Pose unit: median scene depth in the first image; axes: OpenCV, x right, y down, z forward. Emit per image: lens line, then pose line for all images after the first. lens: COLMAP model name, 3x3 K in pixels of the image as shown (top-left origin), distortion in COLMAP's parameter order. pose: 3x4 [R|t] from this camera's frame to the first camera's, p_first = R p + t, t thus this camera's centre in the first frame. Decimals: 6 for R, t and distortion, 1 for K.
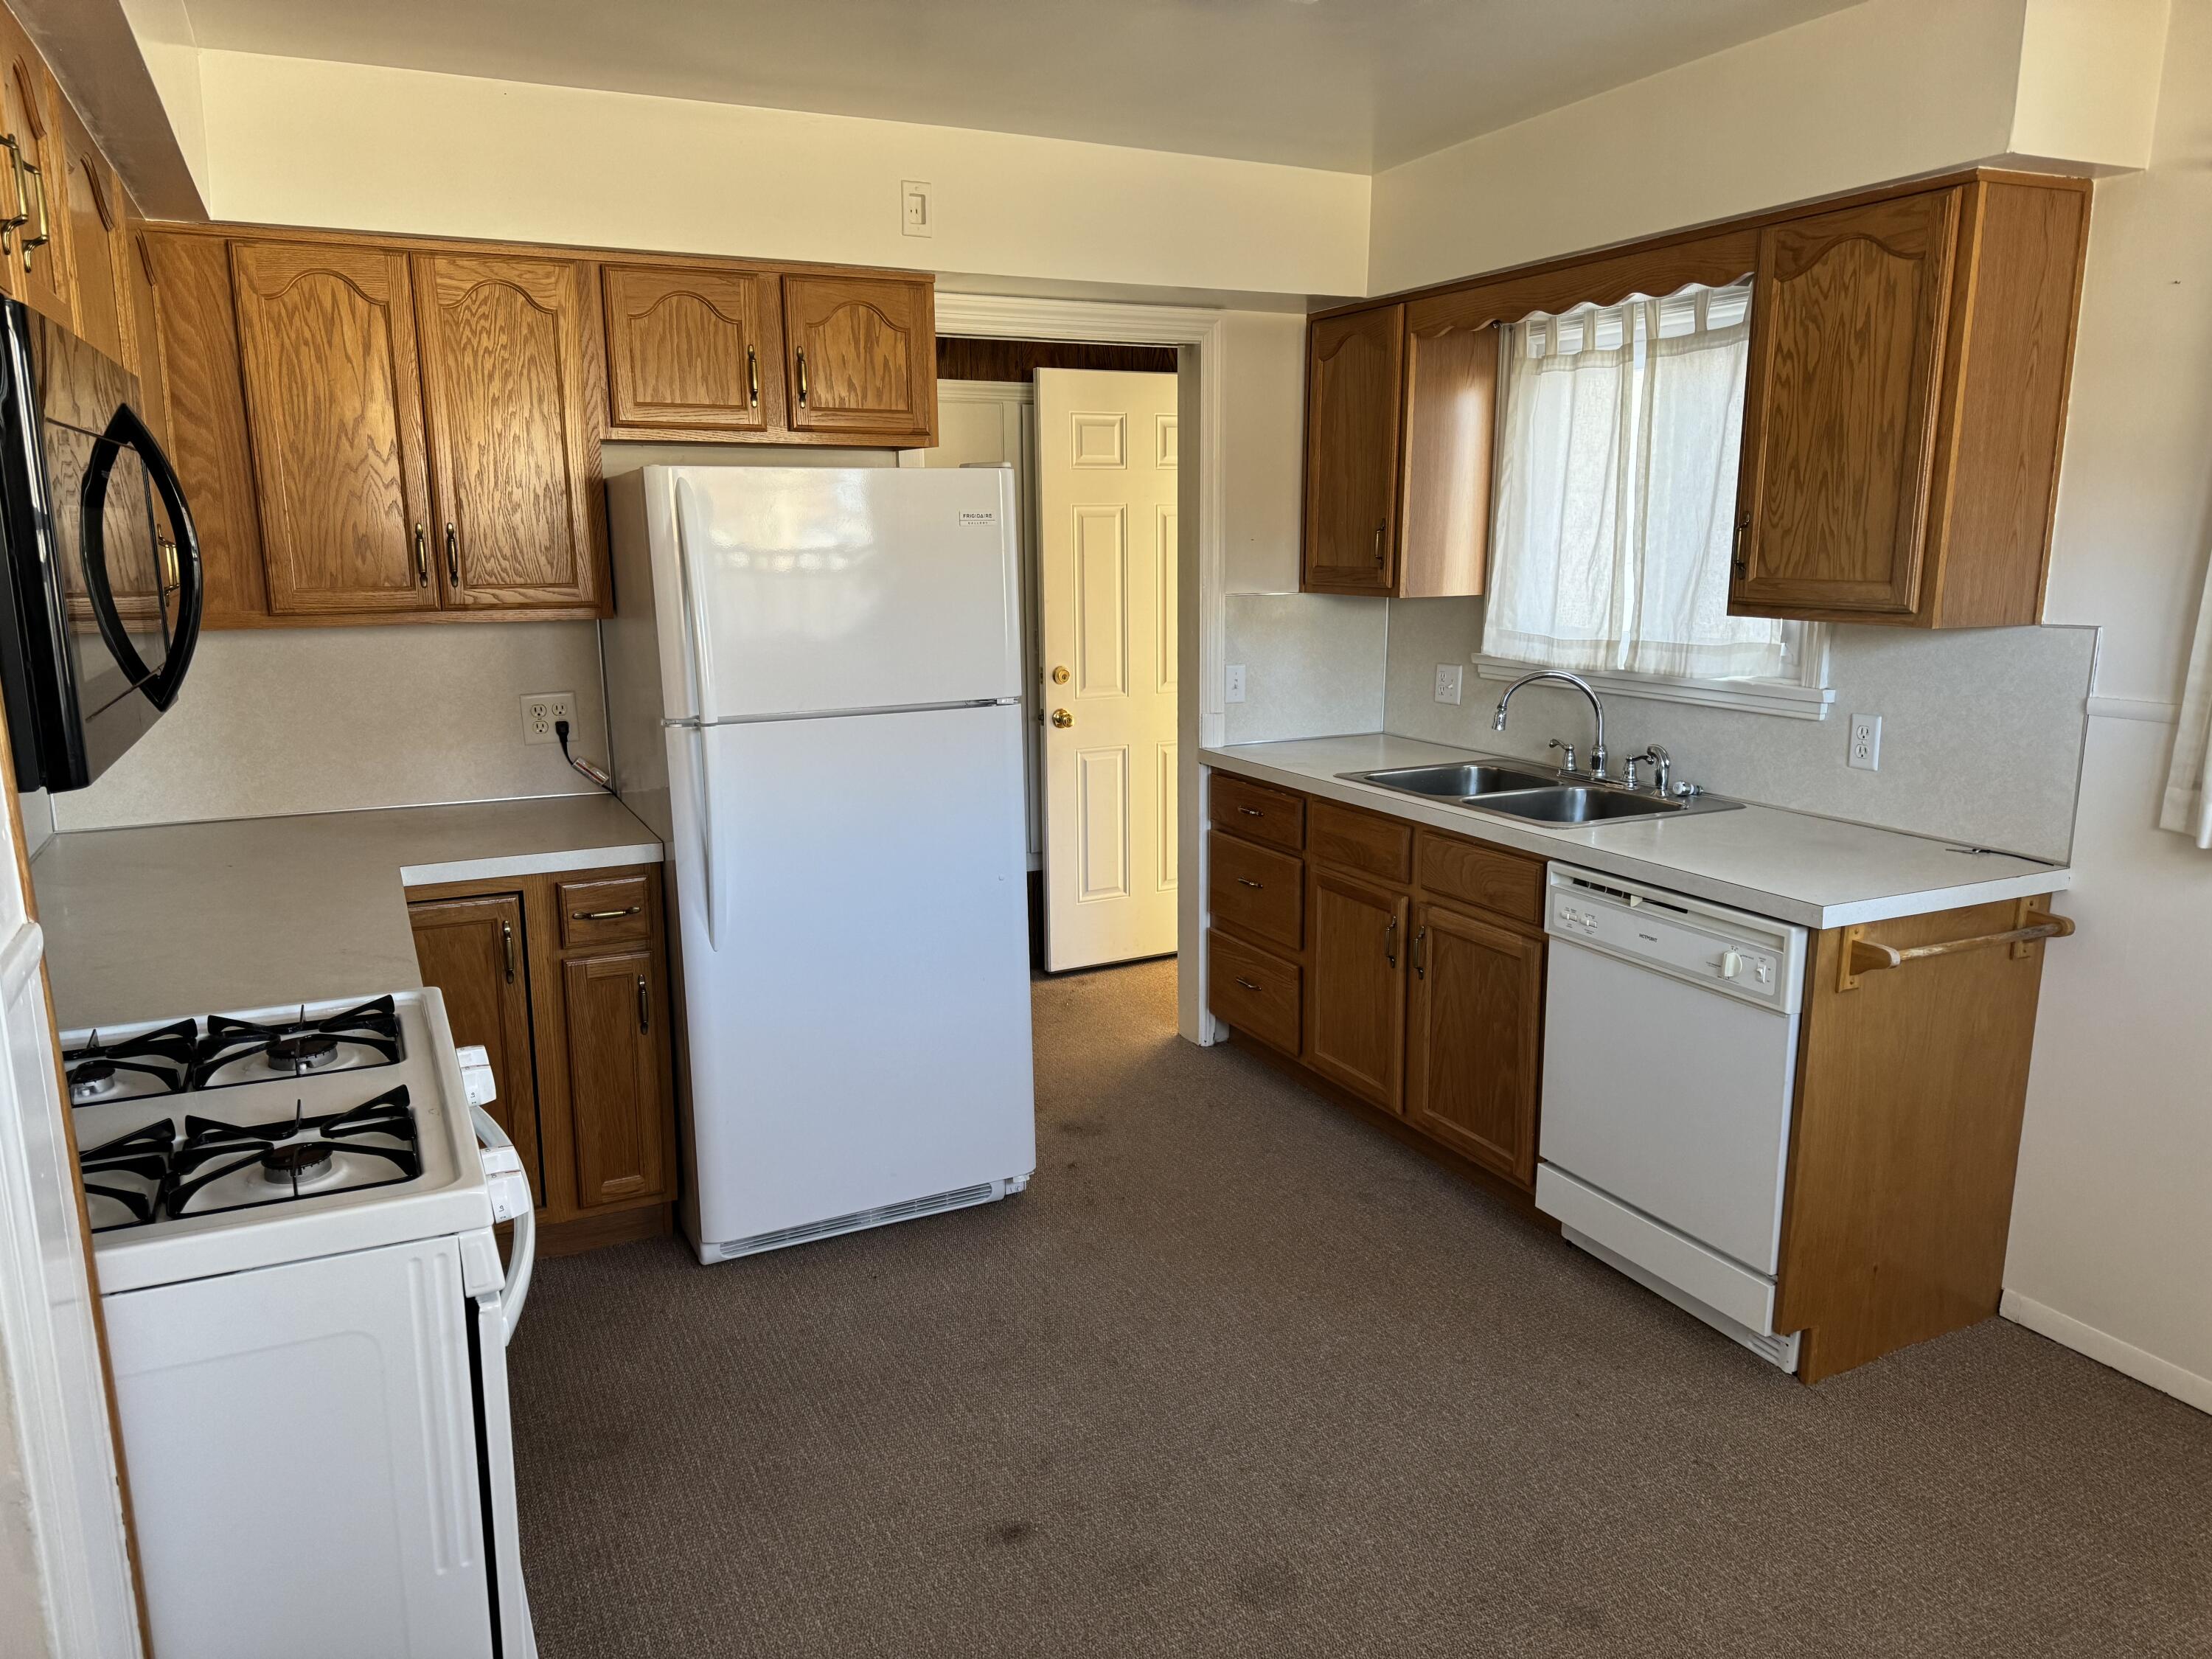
lens RADIAL K [[1553.7, 0, 1095.0], [0, 1553.7, 836.7], [0, 0, 1]] dist [0.062417, -0.083219]
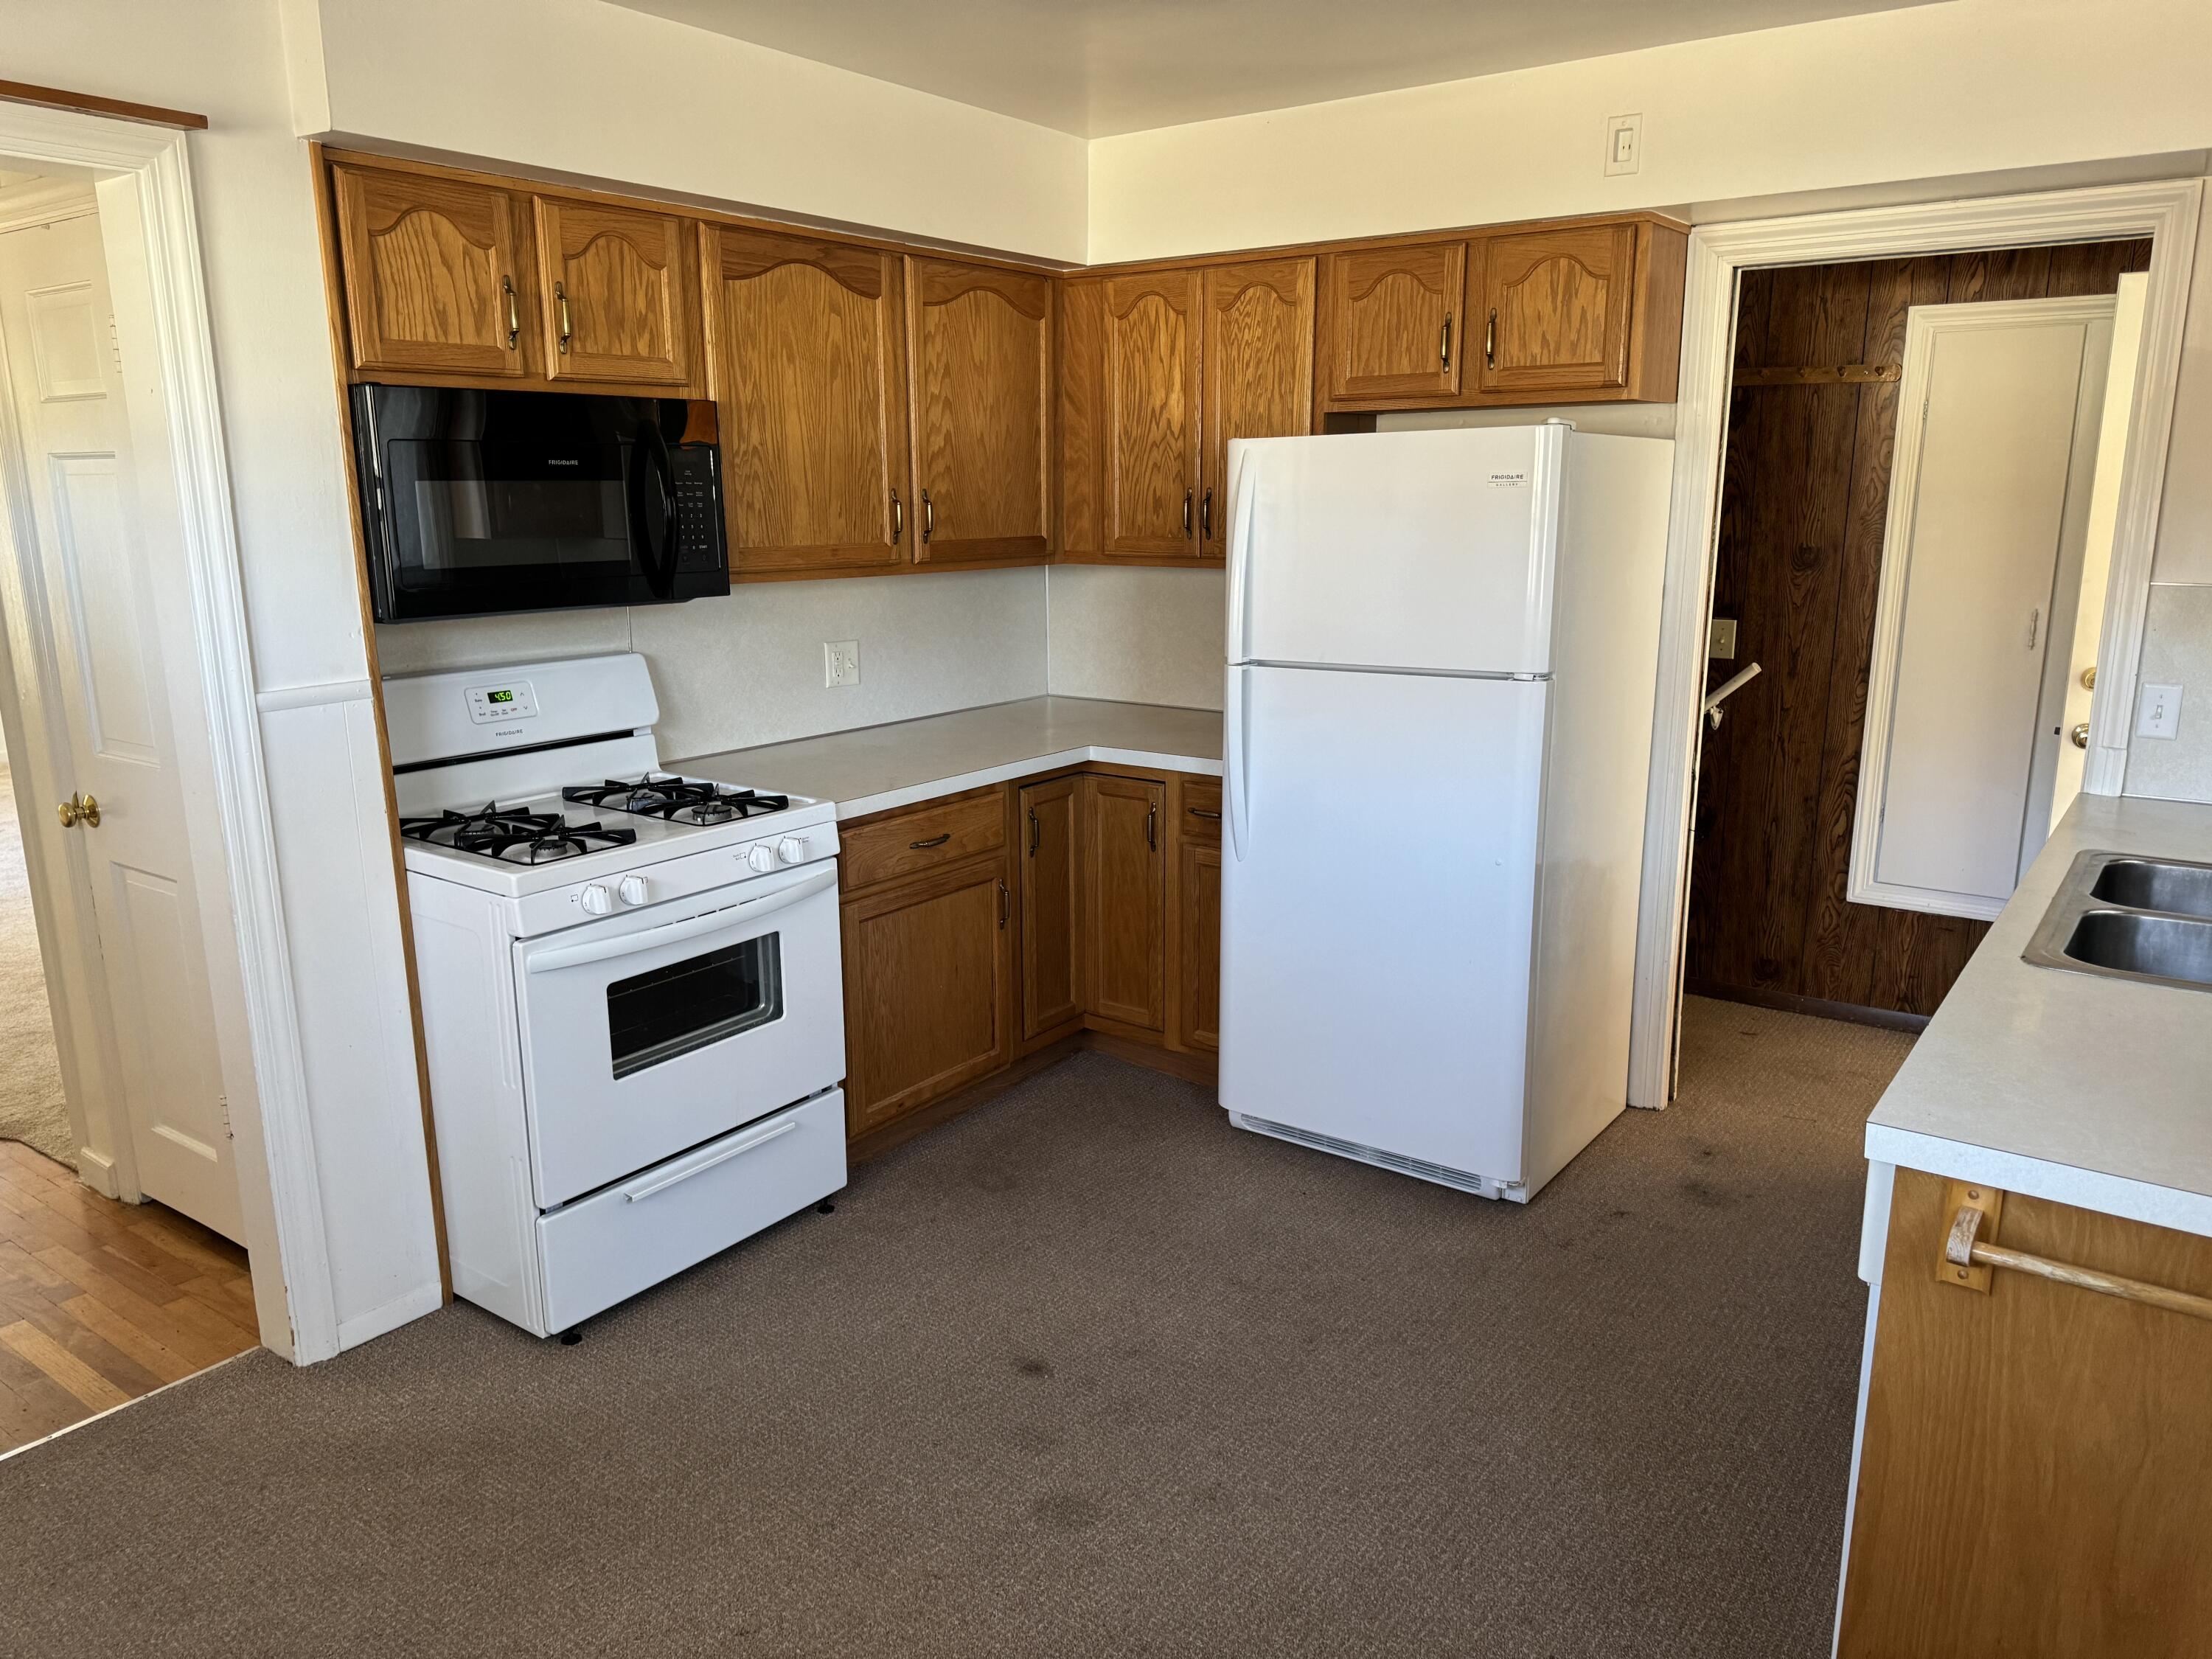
lens RADIAL K [[1553.7, 0, 1095.0], [0, 1553.7, 836.7], [0, 0, 1]] dist [0.062417, -0.083219]
pose [[0.471901, 0.197844, -0.859166, 0.668063], [-0.169793, 0.976648, 0.131637, -0.075002], [0.865147, 0.083760, 0.494474, 0.329049]]
